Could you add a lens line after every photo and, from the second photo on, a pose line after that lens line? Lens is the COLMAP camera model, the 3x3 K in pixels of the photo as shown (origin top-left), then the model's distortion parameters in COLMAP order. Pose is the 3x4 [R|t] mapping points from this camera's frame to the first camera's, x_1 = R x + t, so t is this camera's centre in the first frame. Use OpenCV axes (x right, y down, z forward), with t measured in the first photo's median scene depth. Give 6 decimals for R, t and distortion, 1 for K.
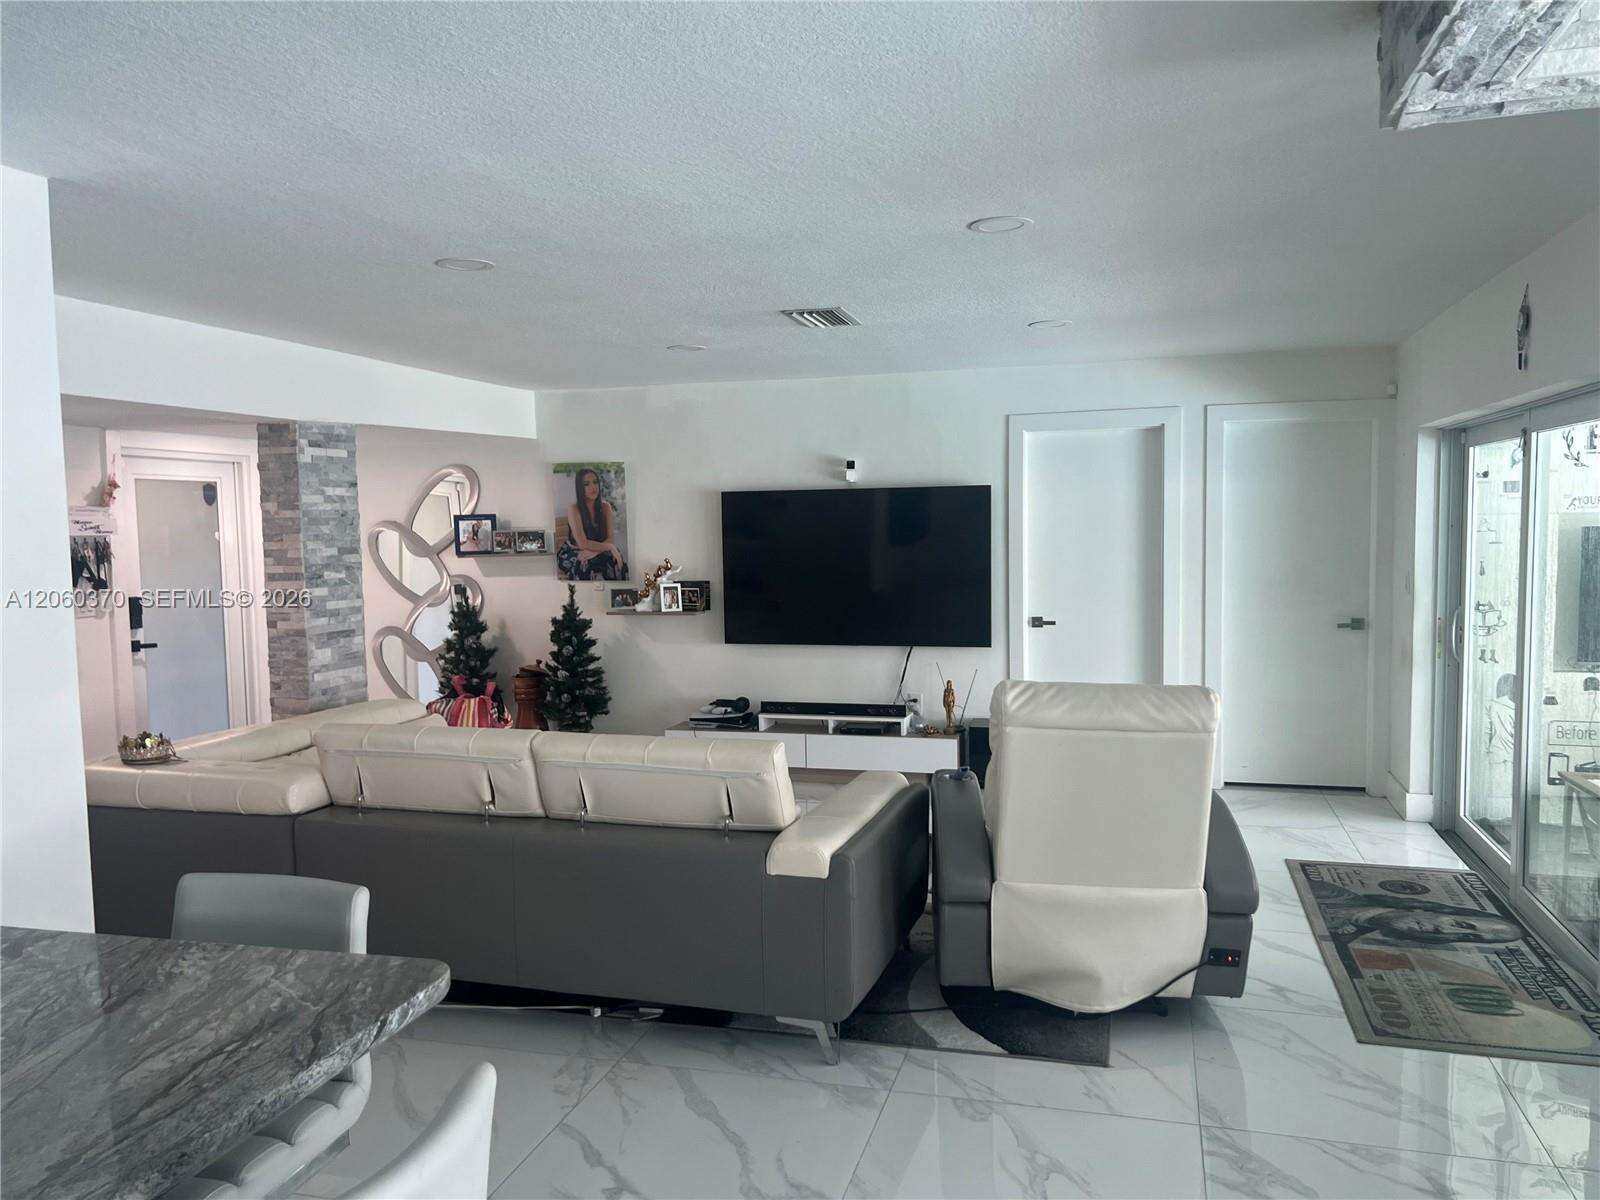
lens RADIAL K [[1203.4, 0, 813.5], [0, 1203.4, 602.5], [0, 0, 1]] dist [0.049382, -0.056912]
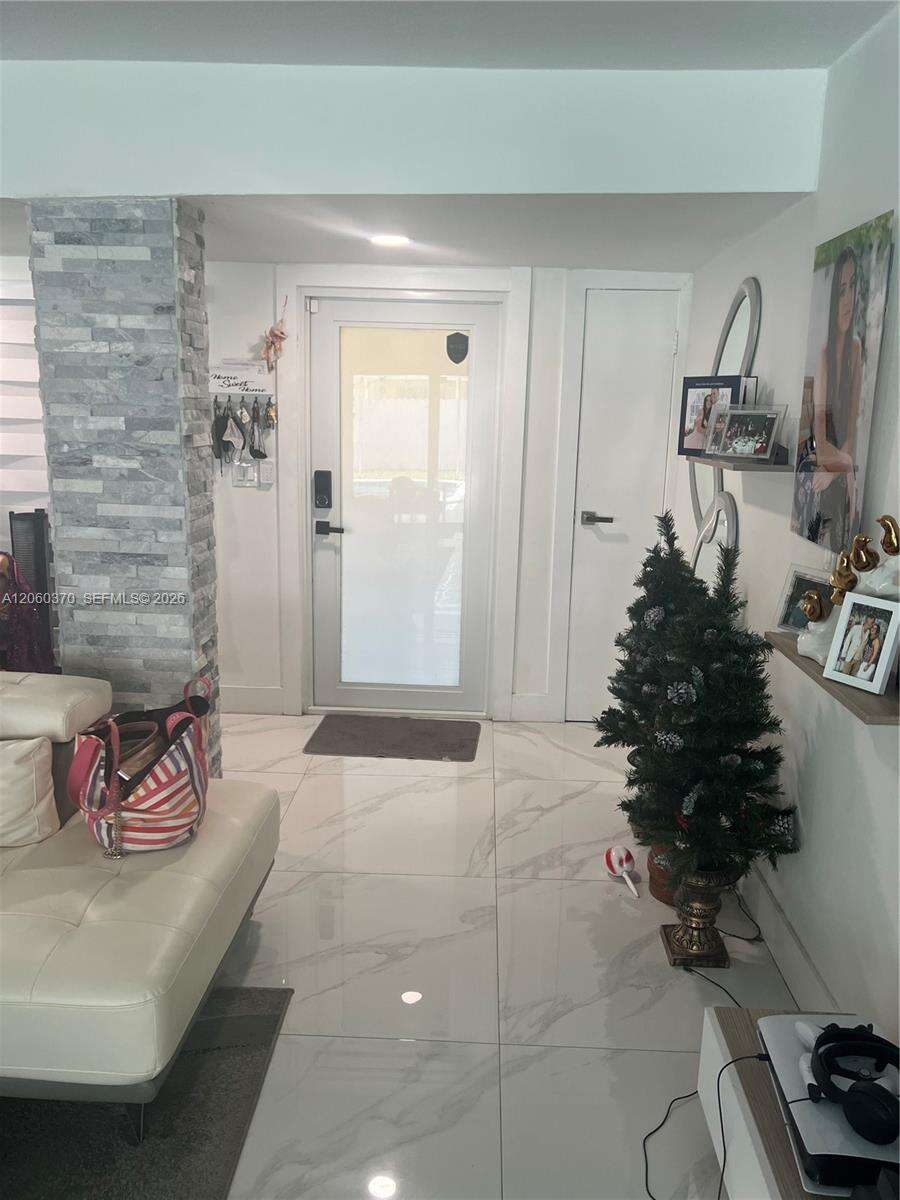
lens RADIAL K [[902.6, 0, 454.2], [0, 902.6, 599.2], [0, 0, 1]] dist [0.049382, -0.056912]
pose [[0.234171, 0.231722, -0.944176, 0.097627], [-0.092764, 0.972074, 0.215562, -0.070109], [0.967760, 0.037108, 0.249127, 1.046942]]
